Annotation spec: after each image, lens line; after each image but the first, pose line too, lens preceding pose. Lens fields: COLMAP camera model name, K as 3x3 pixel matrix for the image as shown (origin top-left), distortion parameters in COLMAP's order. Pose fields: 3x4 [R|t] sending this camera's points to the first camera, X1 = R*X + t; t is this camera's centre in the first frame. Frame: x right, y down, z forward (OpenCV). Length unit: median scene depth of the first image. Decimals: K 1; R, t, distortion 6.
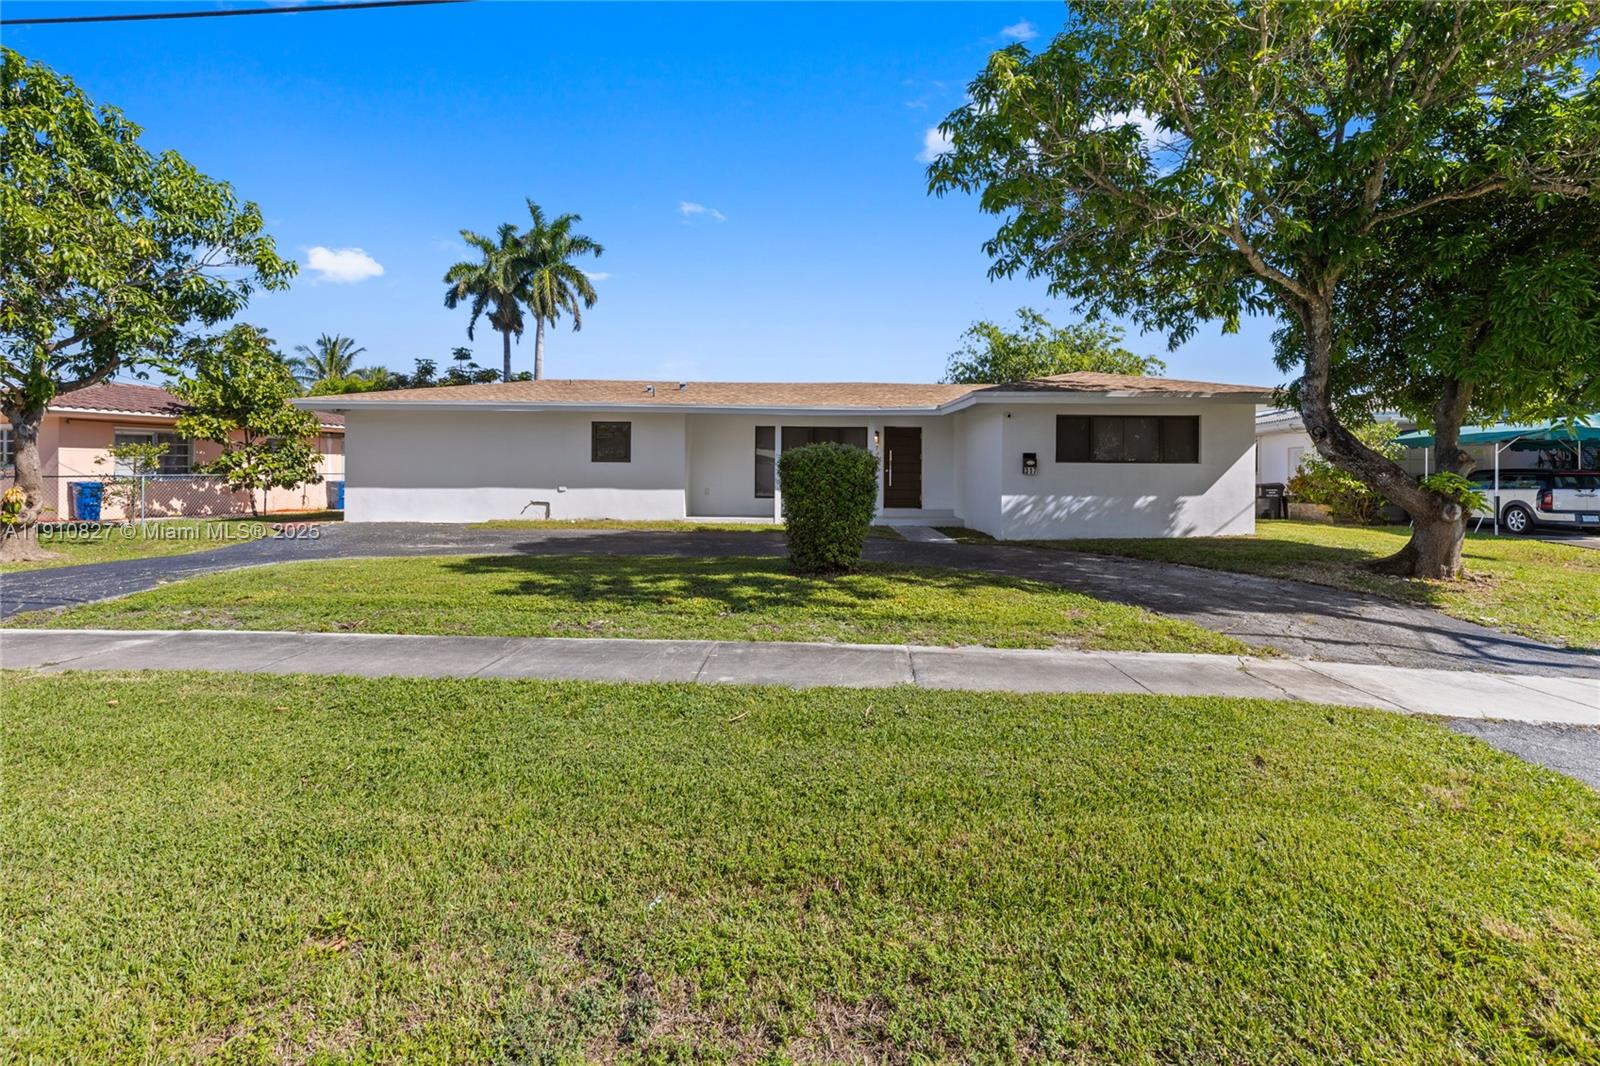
lens RADIAL K [[723.0, 0, 813.2], [0, 723.0, 532.6], [0, 0, 1]] dist [0.006192, 0.000727]
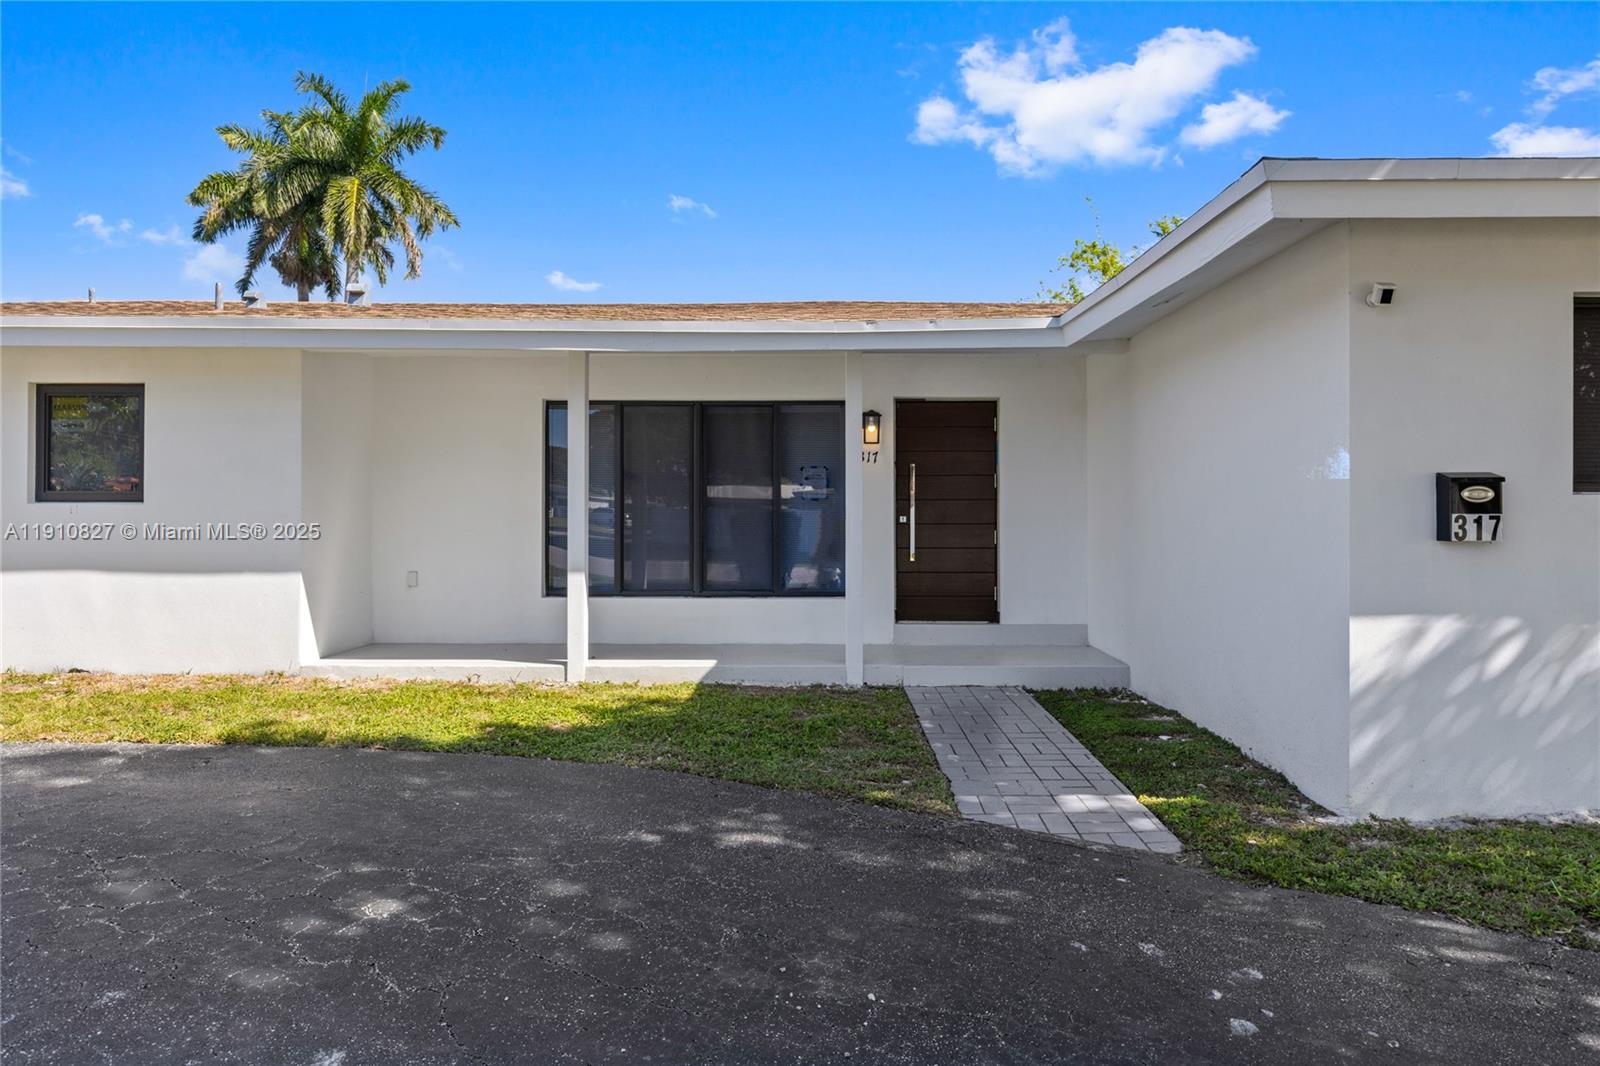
lens RADIAL K [[957.2, 0, 824.9], [0, 957.2, 520.3], [0, 0, 1]] dist [0.006451, -0.002087]
pose [[0.999617, -0.009128, -0.026117, 0.075099], [0.007212, 0.997339, -0.072548, -0.050190], [0.026710, 0.072332, 0.997023, 0.515643]]
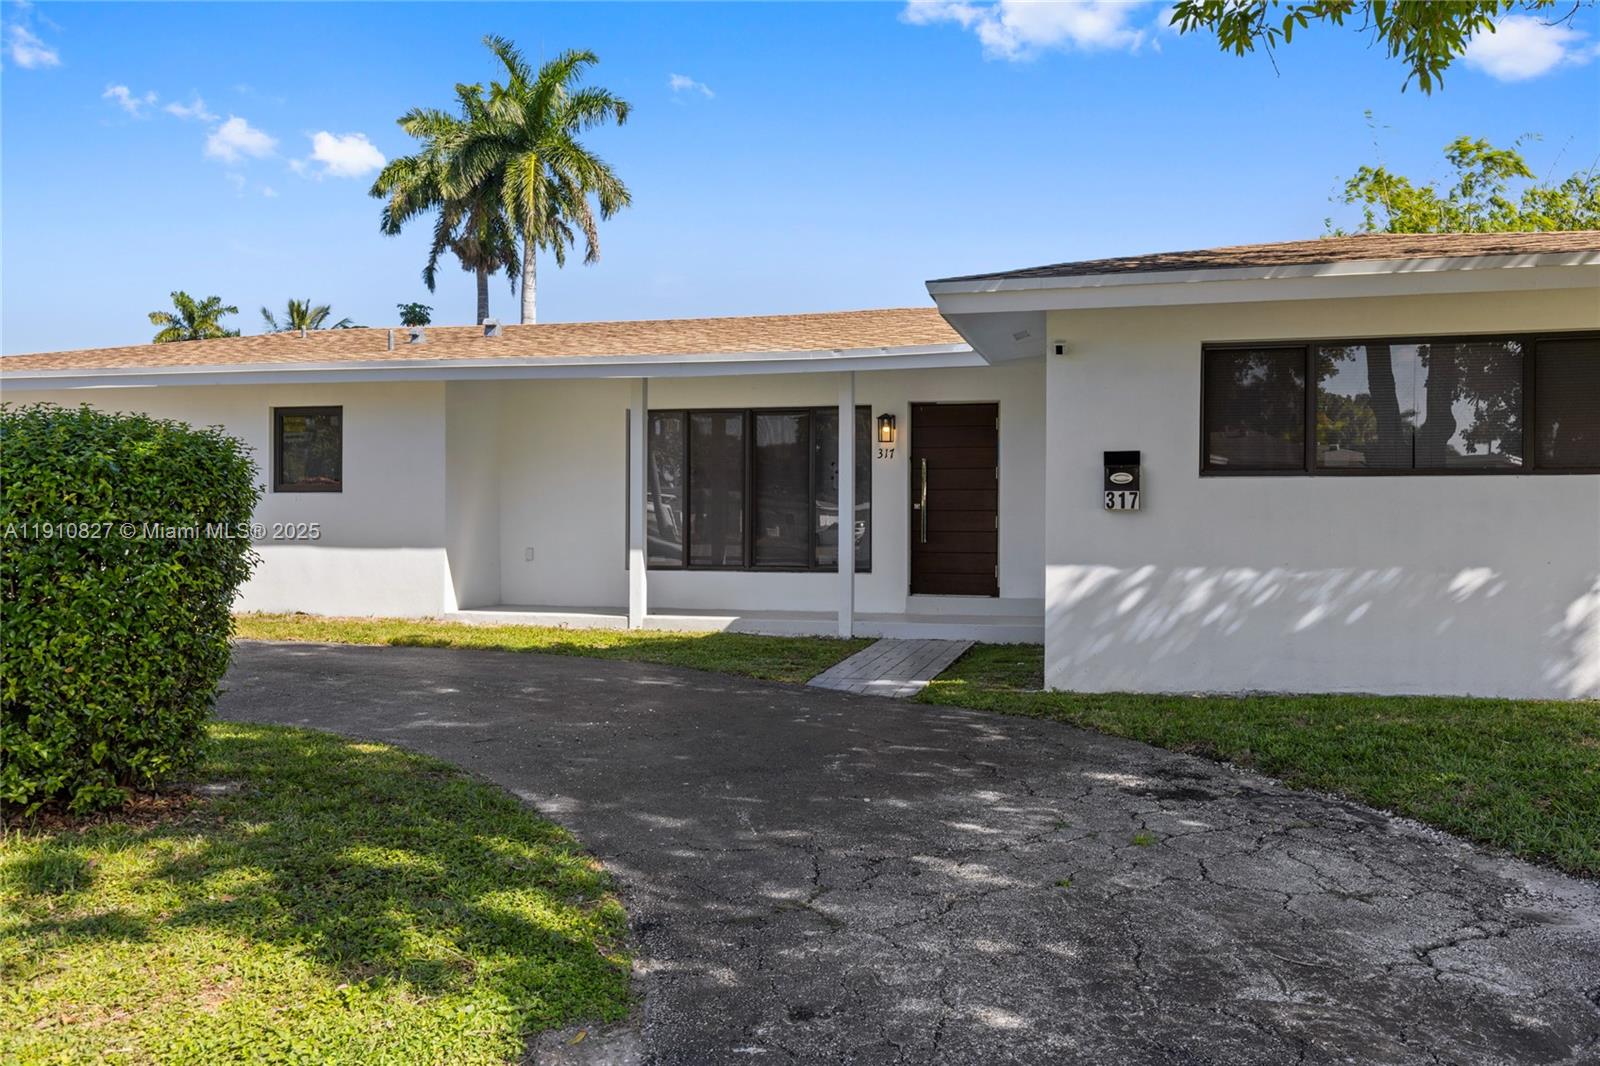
lens RADIAL K [[1303.9, 0, 838.1], [0, 1303.9, 539.2], [0, 0, 1]] dist [0.046646, 0.003520]
pose [[0.962781, -0.003993, -0.270254, 0.264129], [-0.014489, 0.997691, -0.066357, -0.014958], [0.269895, 0.067803, 0.960500, 0.252542]]
